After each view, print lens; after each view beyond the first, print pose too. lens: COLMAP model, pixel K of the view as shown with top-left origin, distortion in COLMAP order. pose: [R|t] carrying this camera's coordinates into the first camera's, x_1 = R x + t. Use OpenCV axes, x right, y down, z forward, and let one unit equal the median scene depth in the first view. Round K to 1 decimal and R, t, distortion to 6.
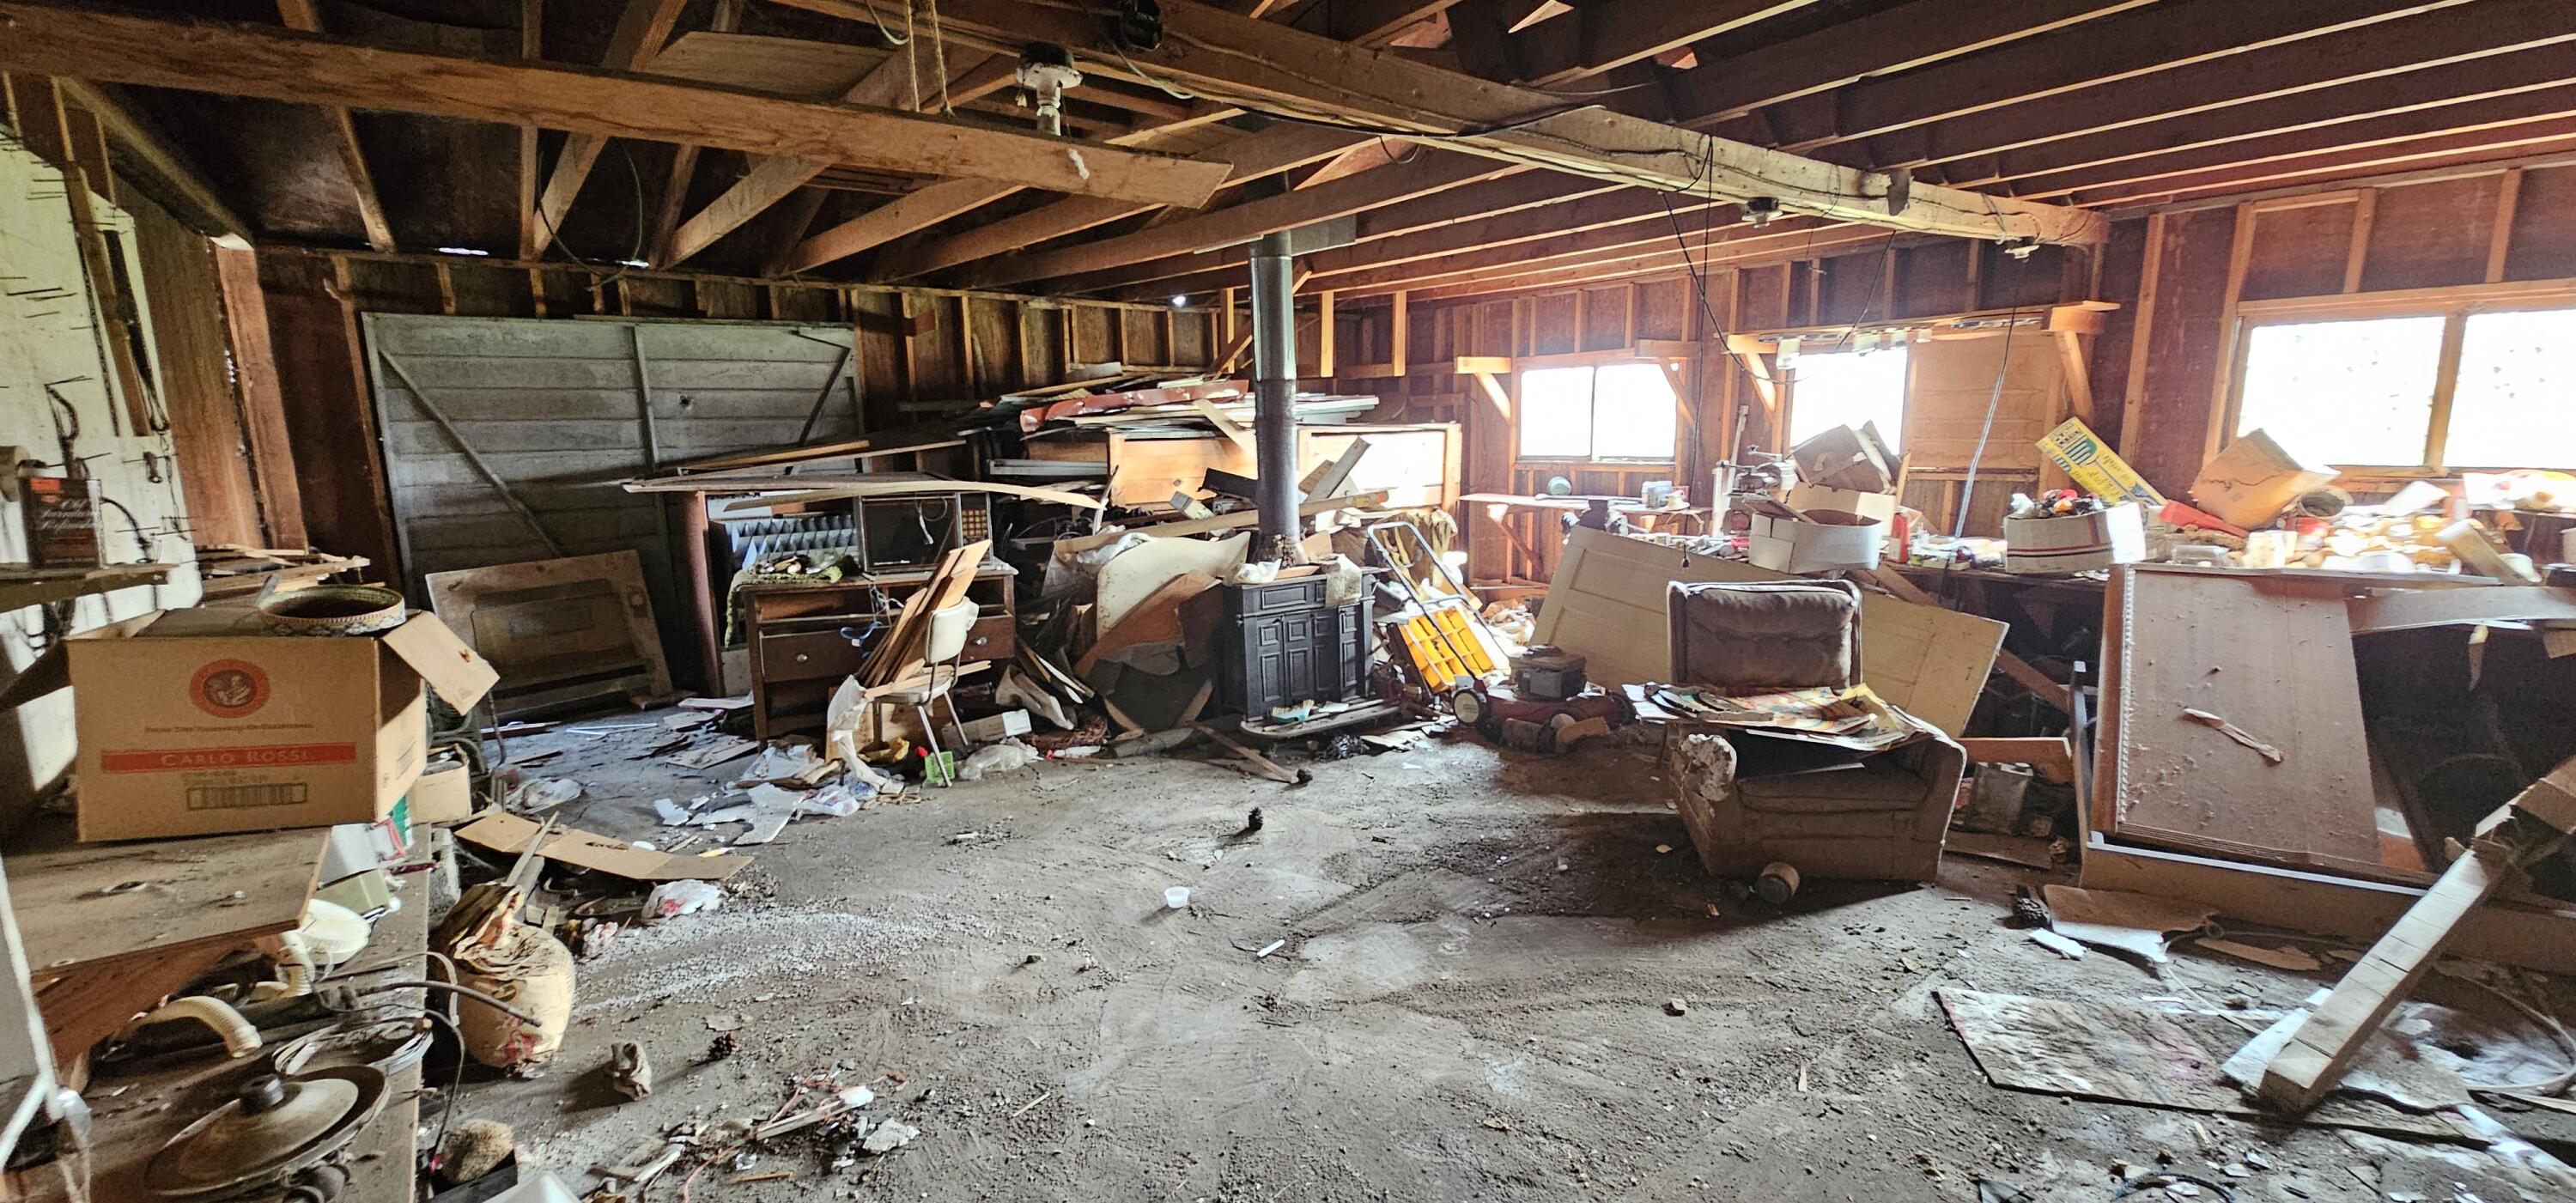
lens RADIAL K [[1029.5, 0, 1282.6], [0, 1029.5, 610.7], [0, 0, 1]] dist [-0.007211, 0.000887]
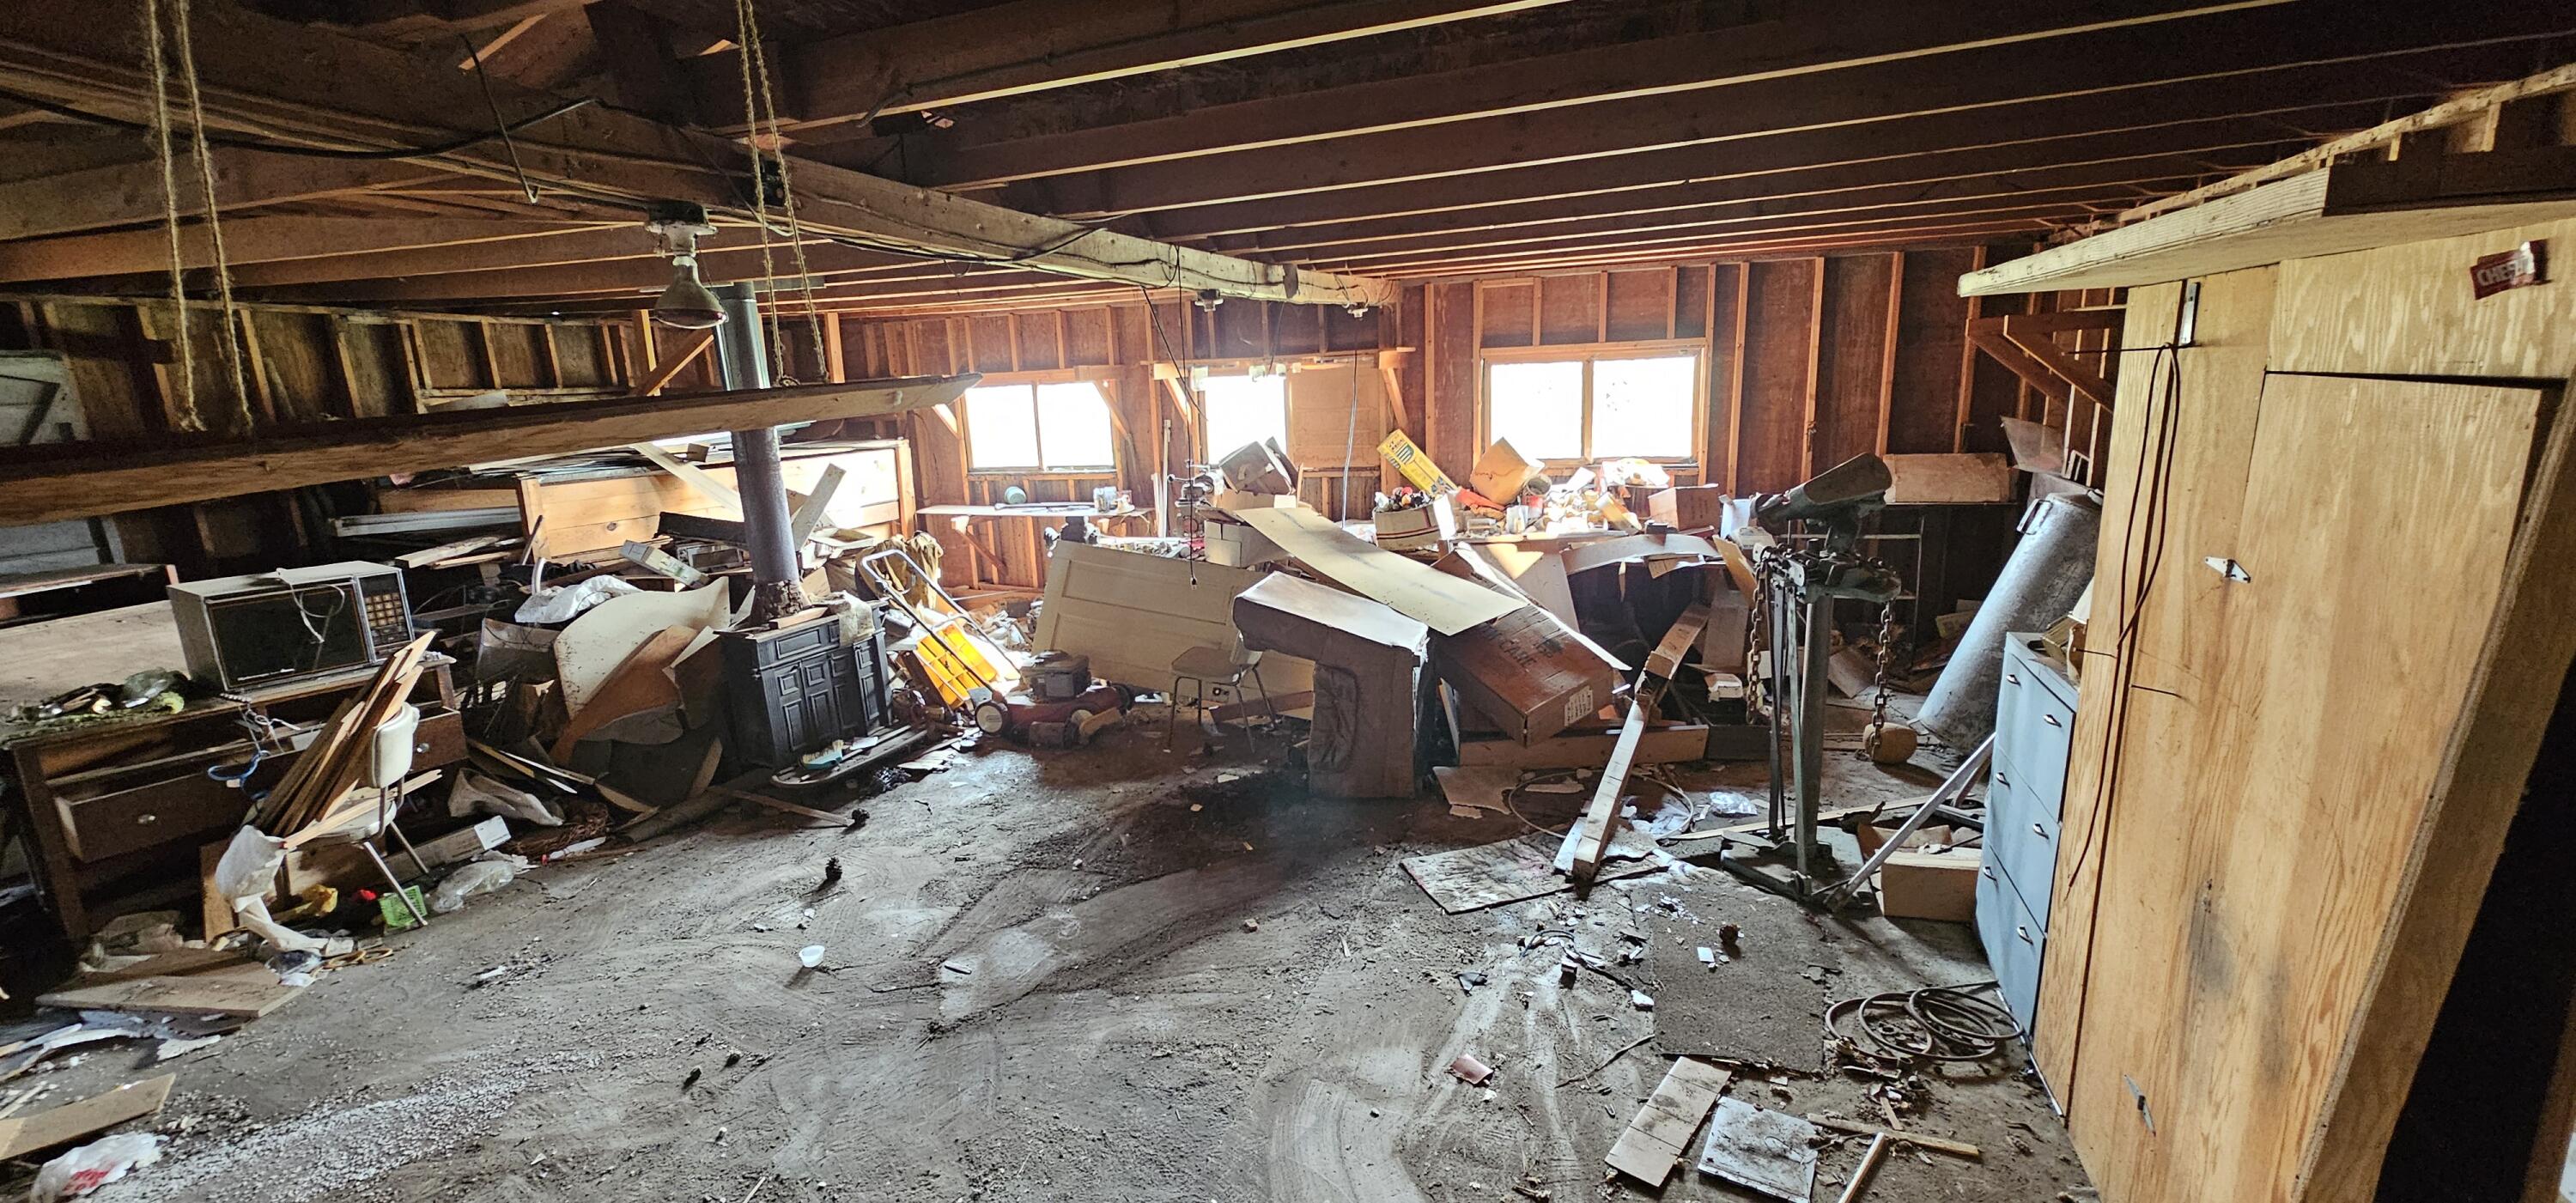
lens RADIAL K [[1029.5, 0, 1250.8], [0, 1029.5, 603.0], [0, 0, 1]] dist [-0.007211, 0.000887]
pose [[0.849502, -0.129621, 0.511414, -0.141310], [0.120441, 0.991399, 0.051214, -0.055040], [-0.513654, 0.018089, 0.857807, -0.084370]]
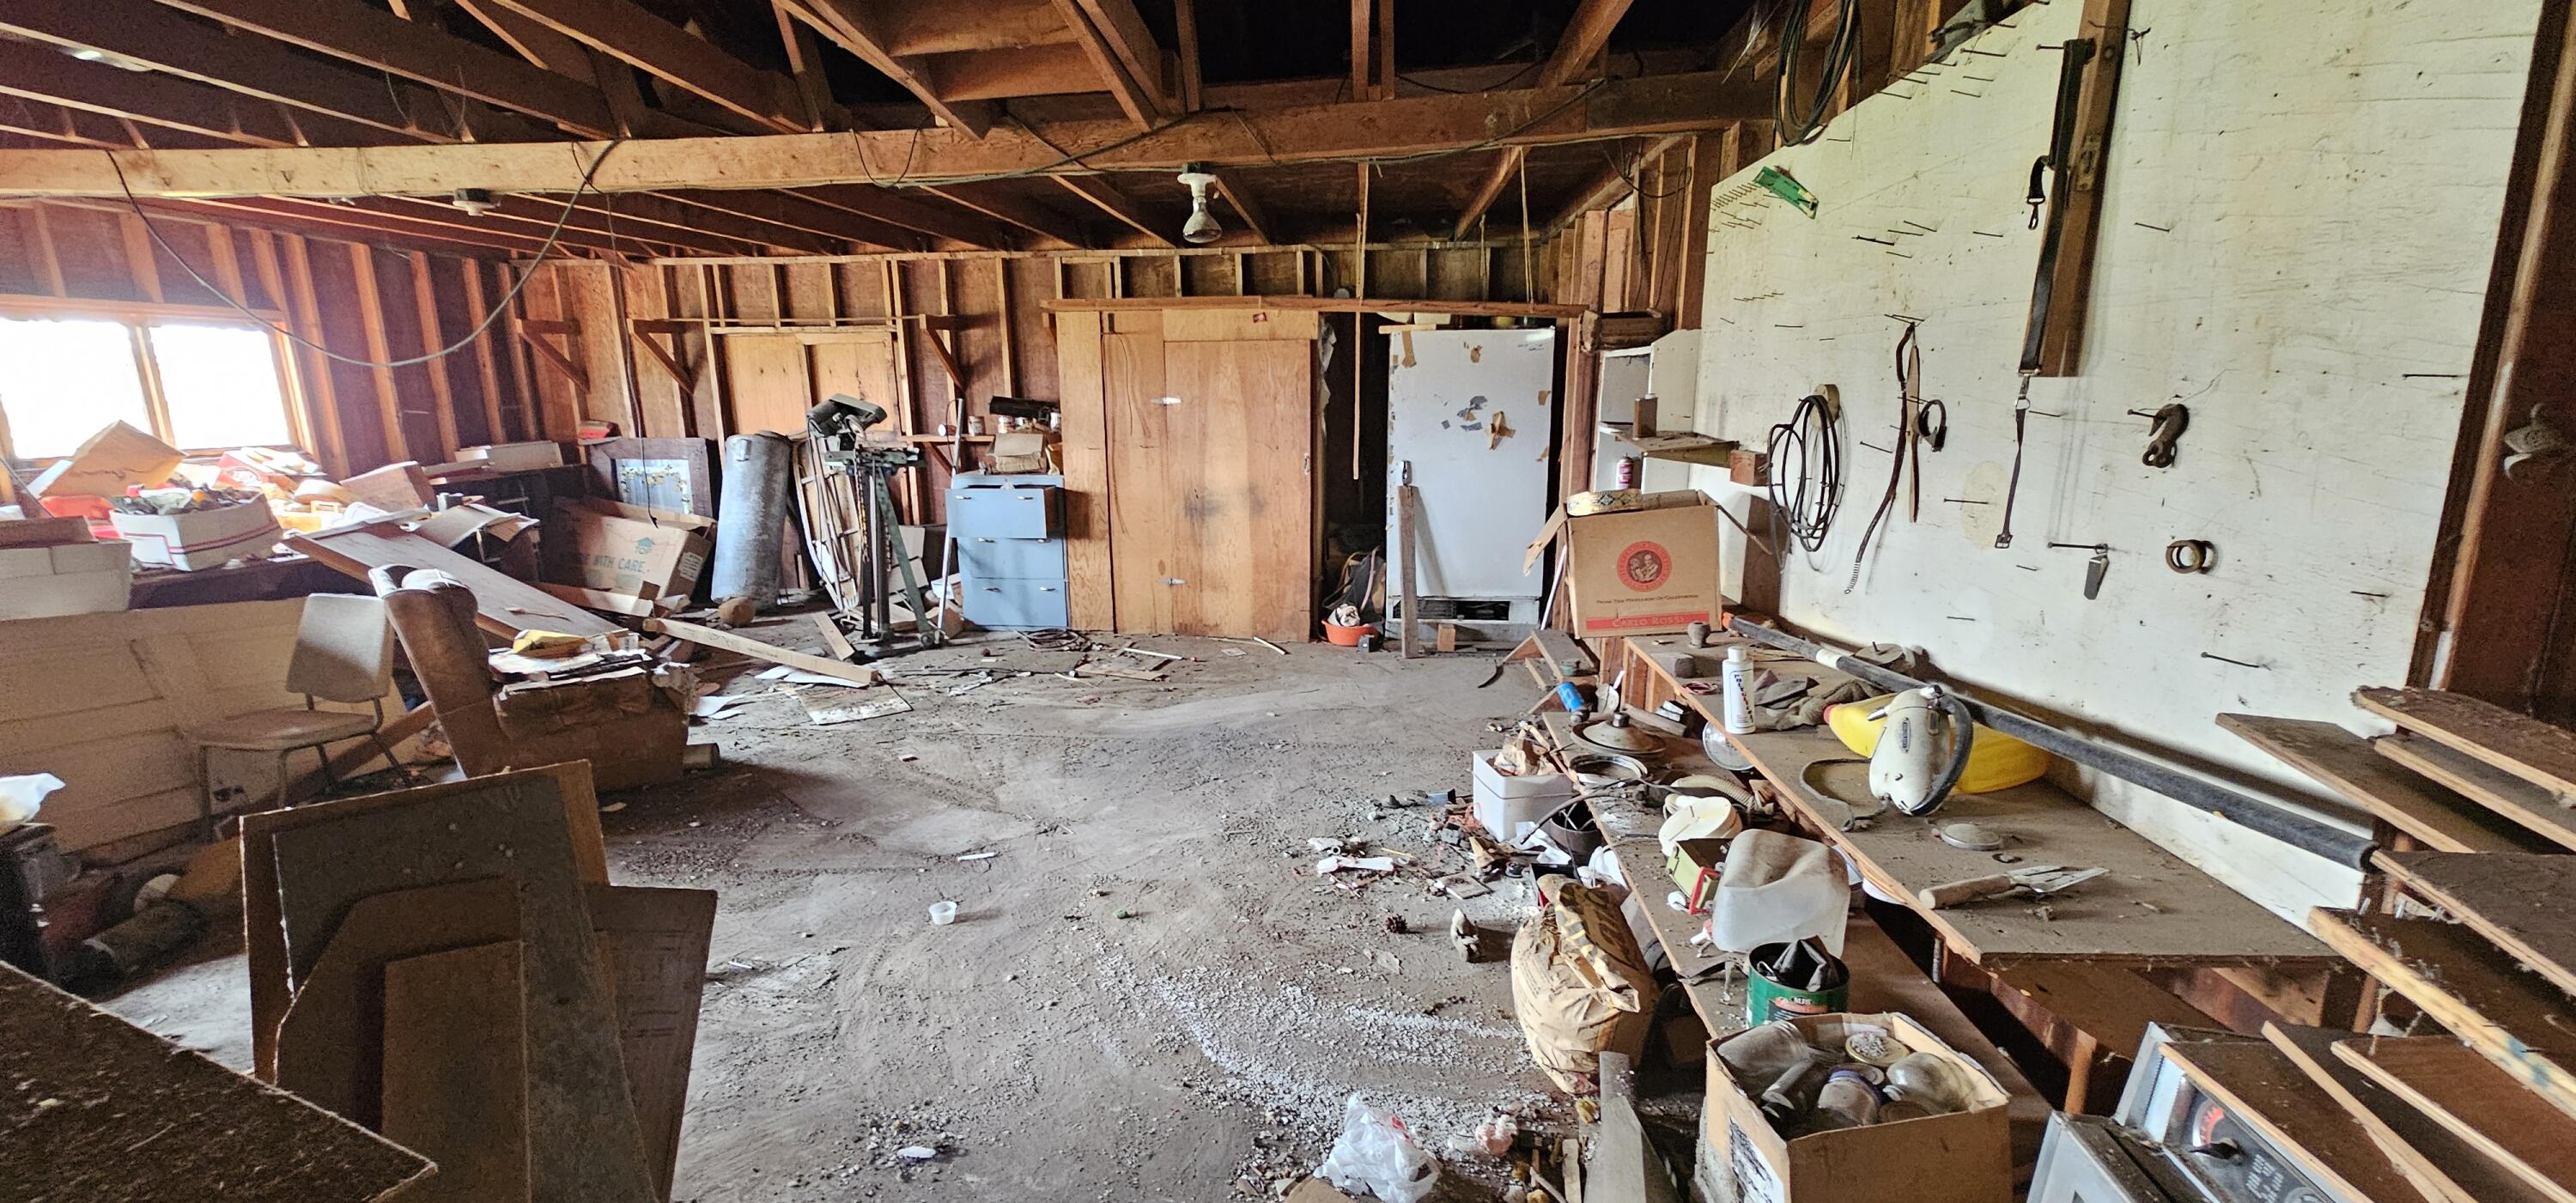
lens RADIAL K [[1029.5, 0, 1288.2], [0, 1029.5, 605.7], [0, 0, 1]] dist [-0.007211, 0.000887]
pose [[-0.736052, -0.122409, 0.665765, -0.667251], [0.141824, 0.933800, 0.328486, -0.170782], [-0.661901, 0.336204, -0.669966, 0.979192]]
